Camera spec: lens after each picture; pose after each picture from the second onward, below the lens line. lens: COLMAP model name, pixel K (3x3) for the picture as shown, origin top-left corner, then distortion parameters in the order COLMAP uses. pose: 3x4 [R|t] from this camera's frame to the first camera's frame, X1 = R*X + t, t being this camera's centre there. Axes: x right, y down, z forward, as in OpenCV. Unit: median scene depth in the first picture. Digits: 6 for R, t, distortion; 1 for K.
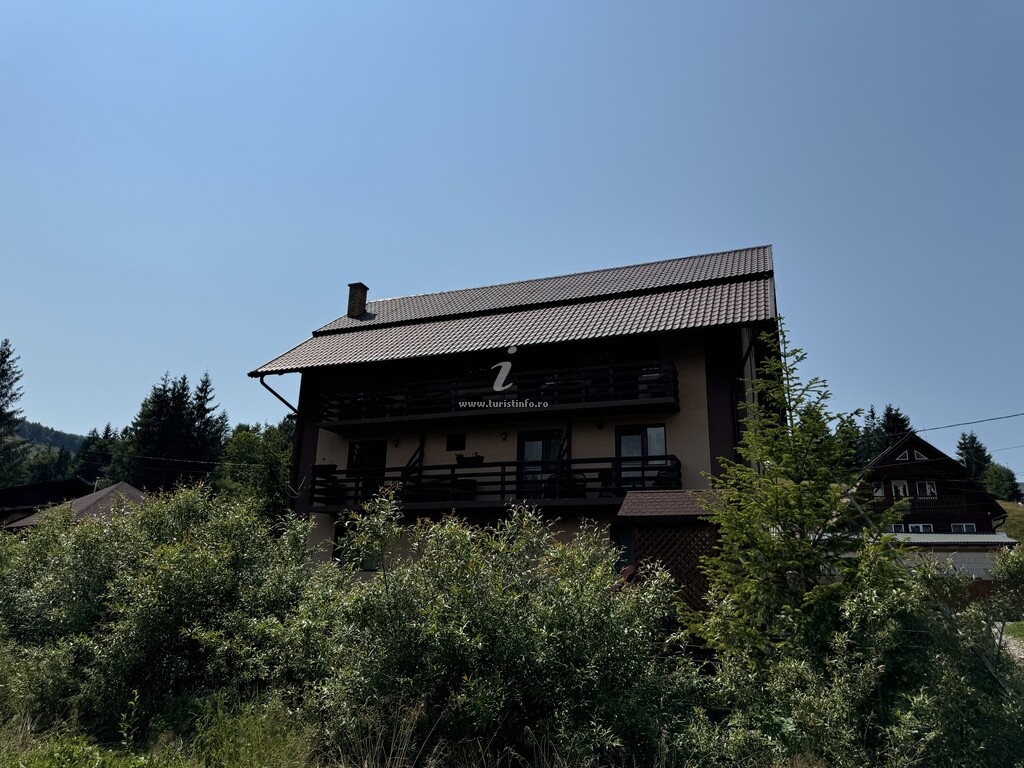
lens RADIAL K [[707.6, 0, 512.5], [0, 707.6, 384.2], [0, 0, 1]] dist [-0.001250, -0.004311]
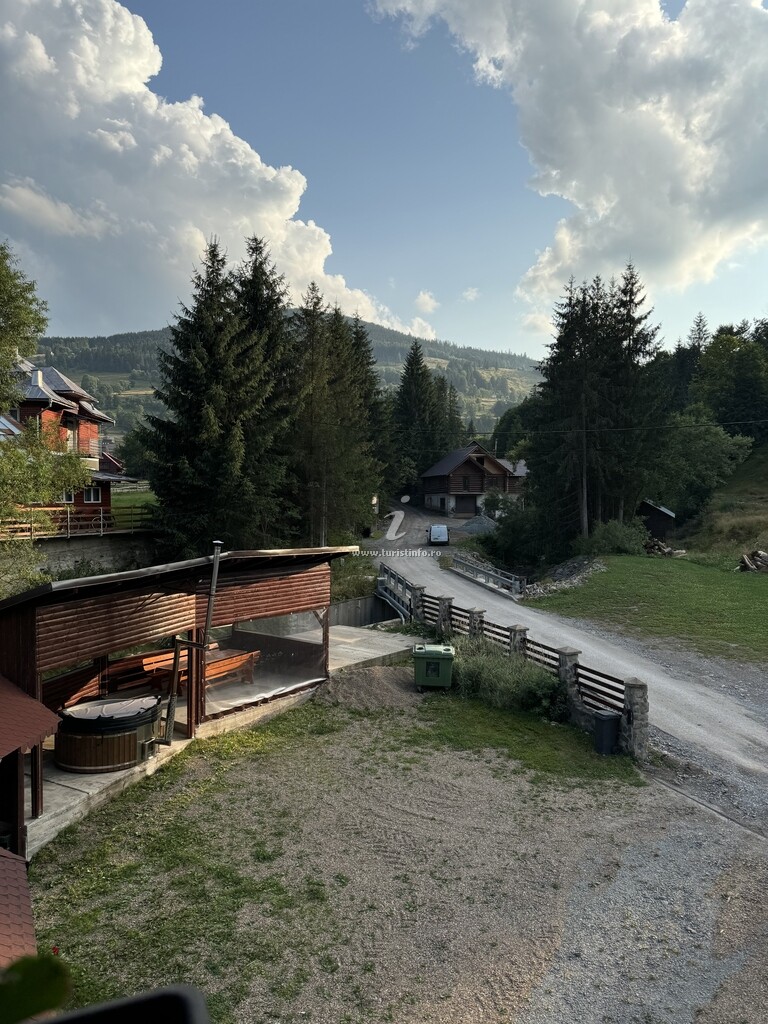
lens RADIAL K [[707.6, 0, 384.4], [0, 707.6, 515.0], [0, 0, 1]] dist [-0.001250, -0.004311]
pose [[0.665933, -0.004820, -0.745996, -0.092268], [0.232447, 0.951539, 0.201352, 0.021459], [0.708874, -0.307491, 0.634781, 0.346961]]
